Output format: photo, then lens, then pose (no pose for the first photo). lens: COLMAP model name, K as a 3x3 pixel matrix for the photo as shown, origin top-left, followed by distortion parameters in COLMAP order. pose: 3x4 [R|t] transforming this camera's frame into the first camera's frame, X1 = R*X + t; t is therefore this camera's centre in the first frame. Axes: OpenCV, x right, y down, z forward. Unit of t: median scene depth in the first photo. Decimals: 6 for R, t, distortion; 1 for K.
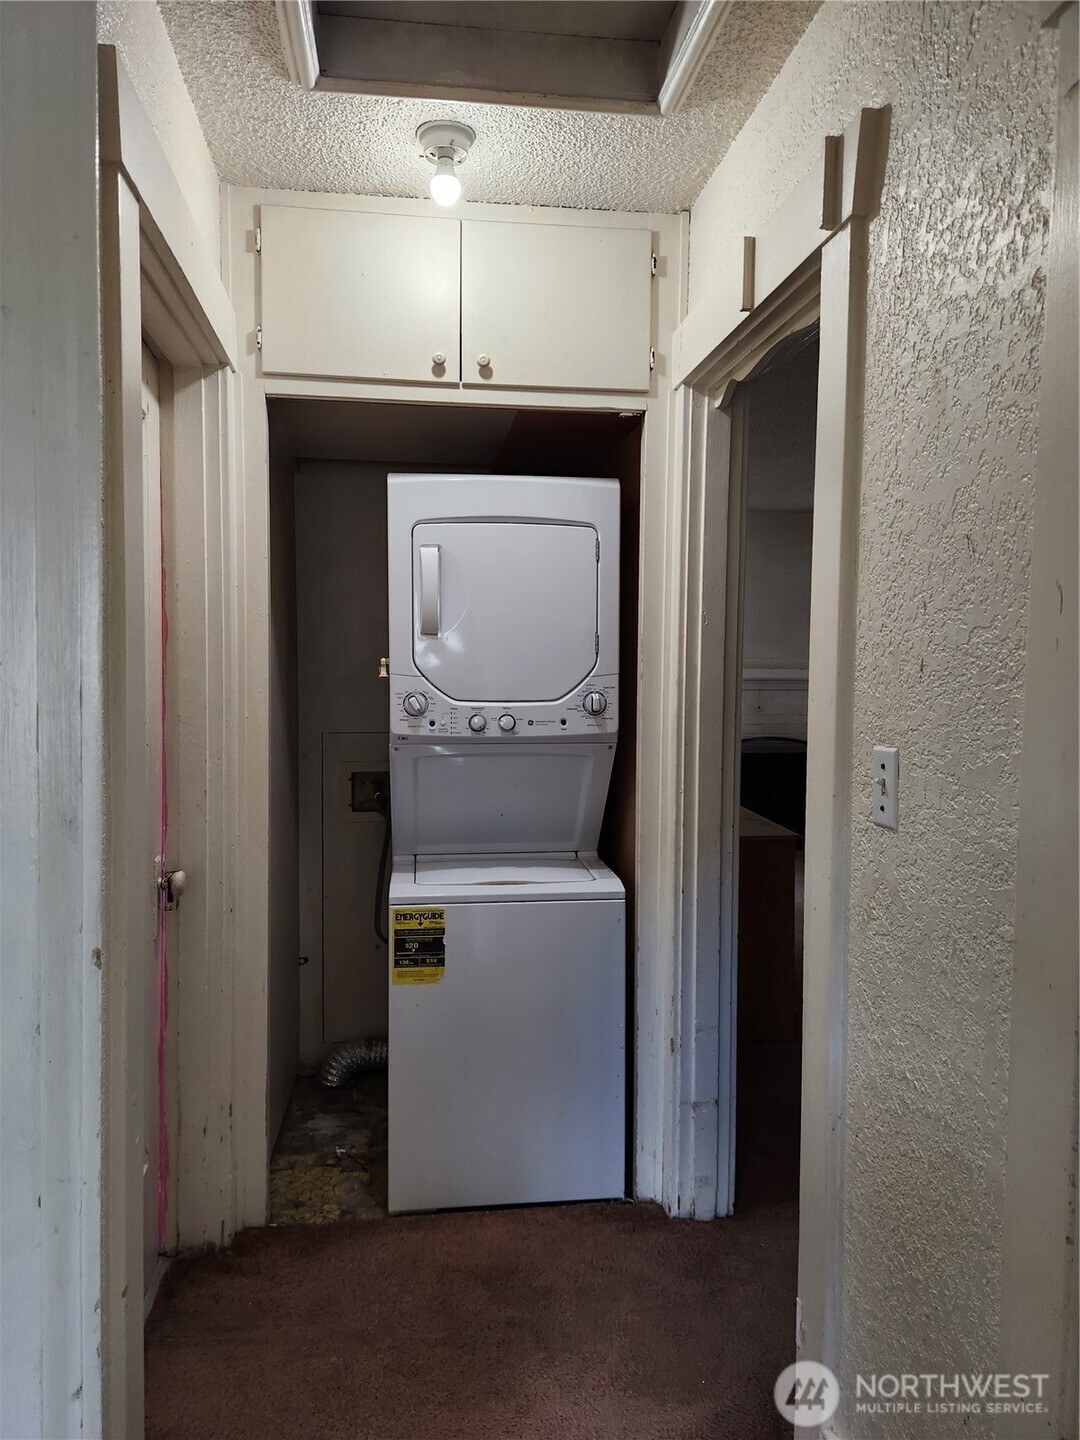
lens RADIAL K [[953.8, 0, 540.0], [0, 953.8, 720.0], [0, 0, 1]] dist [0.040149, -0.060652]
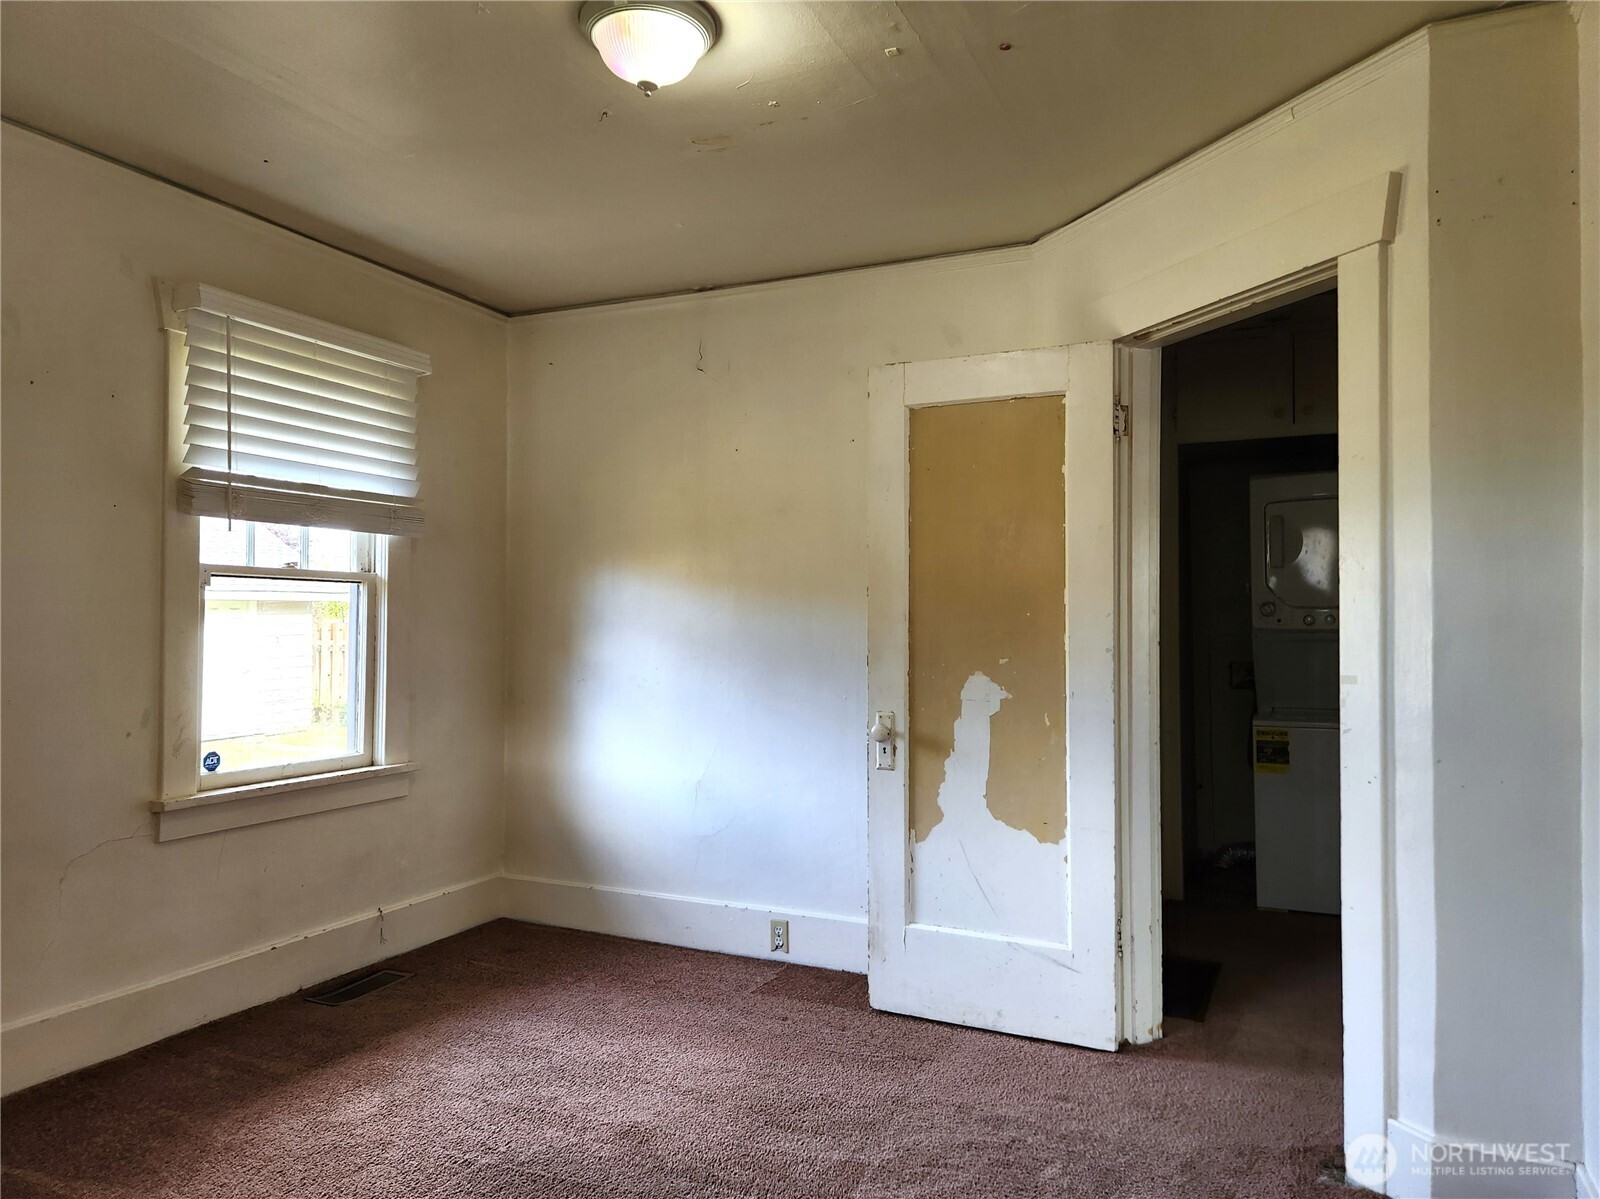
lens RADIAL K [[1047.0, 0, 822.6], [0, 1047.0, 594.5], [0, 0, 1]] dist [0.070281, -0.075012]
pose [[0.852535, -0.022288, -0.522195, 0.179767], [-0.023707, 0.996413, -0.081232, 0.130462], [0.522133, 0.081633, 0.848949, -1.031034]]
